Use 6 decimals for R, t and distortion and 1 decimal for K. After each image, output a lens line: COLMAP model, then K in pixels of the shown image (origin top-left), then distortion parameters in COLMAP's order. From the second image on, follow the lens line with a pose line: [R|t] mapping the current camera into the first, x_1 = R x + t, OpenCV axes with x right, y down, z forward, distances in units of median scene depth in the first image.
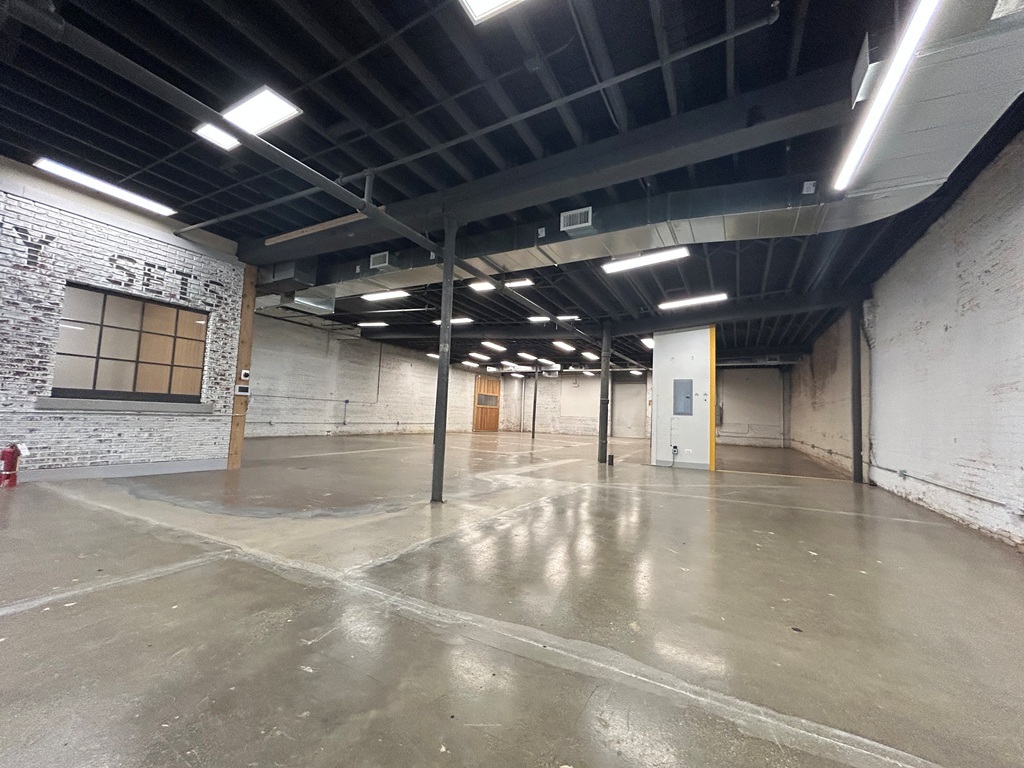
lens RADIAL K [[413.9, 0, 512.0], [0, 413.9, 384.0], [0, 0, 1]] dist [-0.001449, 0.000539]
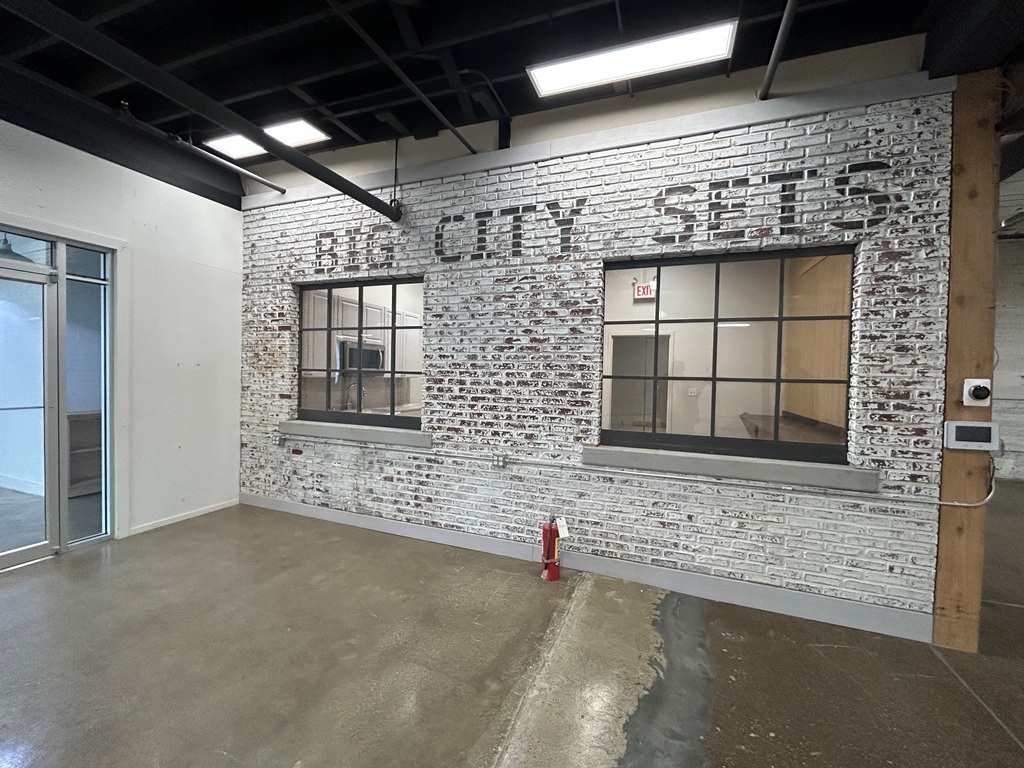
lens RADIAL K [[413.9, 0, 512.0], [0, 413.9, 384.0], [0, 0, 1]] dist [-0.001449, 0.000539]
pose [[0.136263, -0.018823, -0.990494, -0.420732], [0.057729, 0.998271, -0.011029, -0.056800], [0.988989, -0.055678, 0.137114, 0.674151]]
